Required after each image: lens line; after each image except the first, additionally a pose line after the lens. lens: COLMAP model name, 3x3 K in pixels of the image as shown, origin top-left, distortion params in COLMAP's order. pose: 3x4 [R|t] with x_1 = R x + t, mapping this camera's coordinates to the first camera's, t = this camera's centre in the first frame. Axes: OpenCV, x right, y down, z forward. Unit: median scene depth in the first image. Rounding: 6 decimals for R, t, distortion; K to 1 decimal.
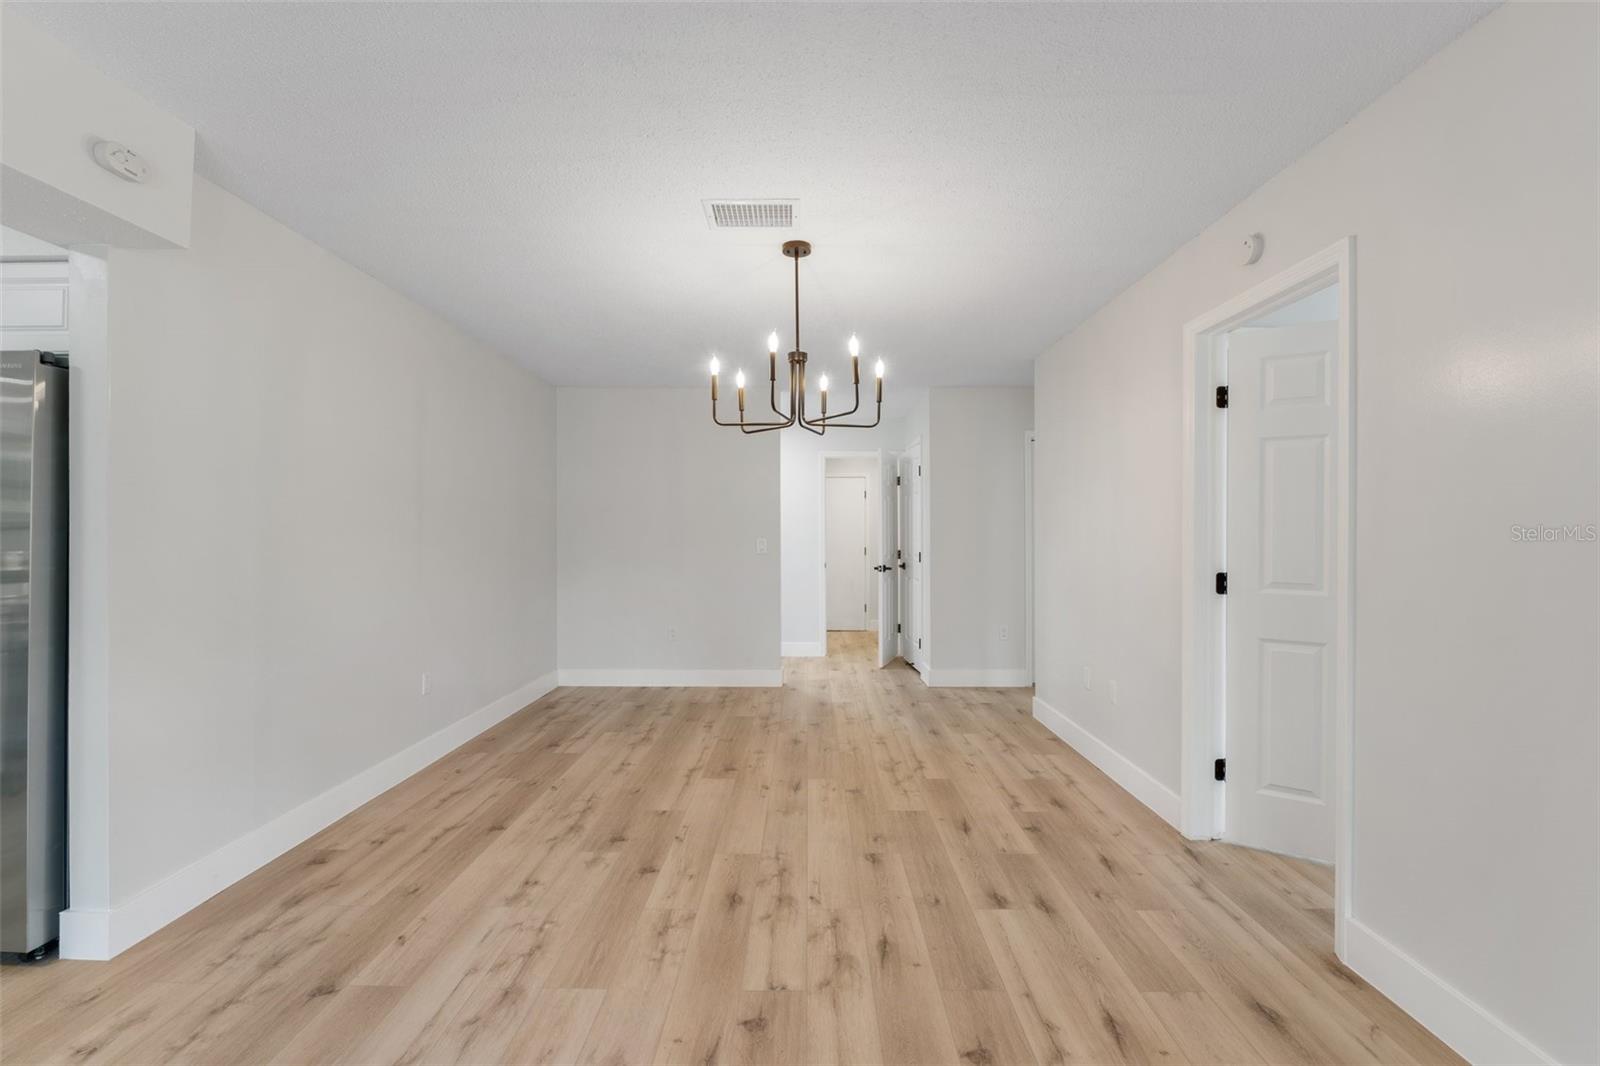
lens RADIAL K [[686.2, 0, 800.7], [0, 686.2, 526.5], [0, 0, 1]] dist [-0.008590, 0.000394]
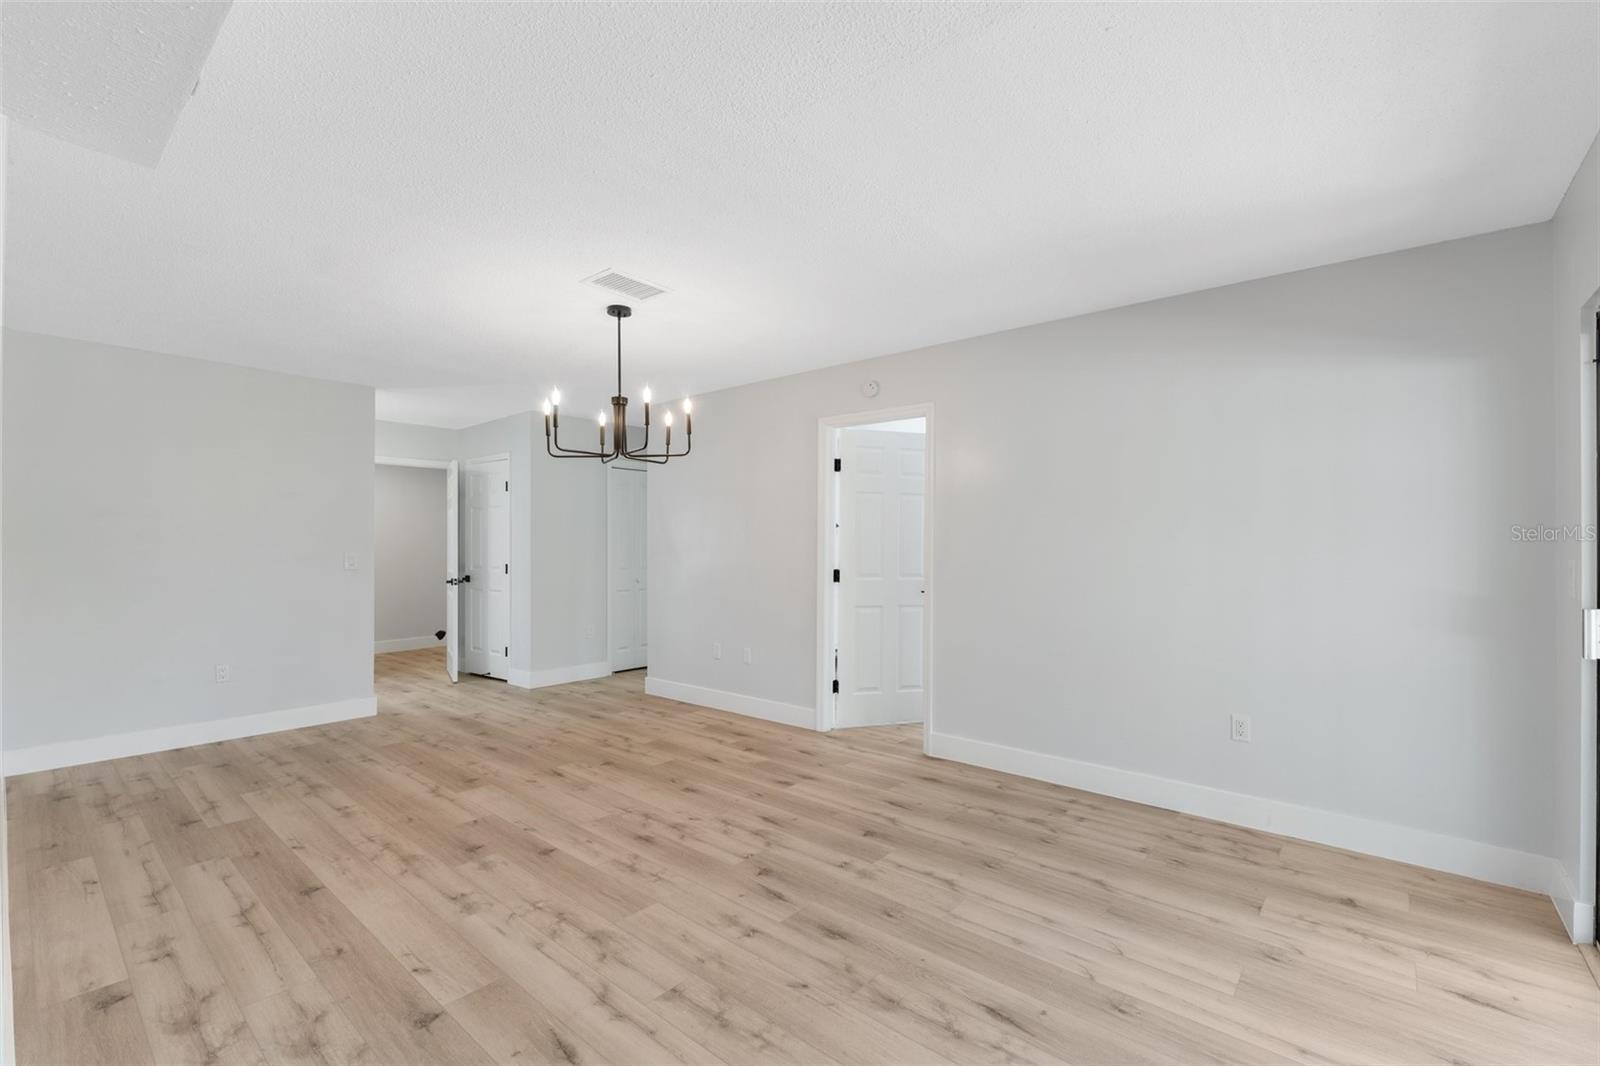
lens RADIAL K [[686.2, 0, 797.9], [0, 686.2, 538.7], [0, 0, 1]] dist [-0.008590, 0.000394]
pose [[0.644694, 0.006860, 0.764410, -0.701216], [-0.007987, 0.999966, -0.002238, -0.004214], [-0.764399, -0.004663, 0.644727, -0.018368]]
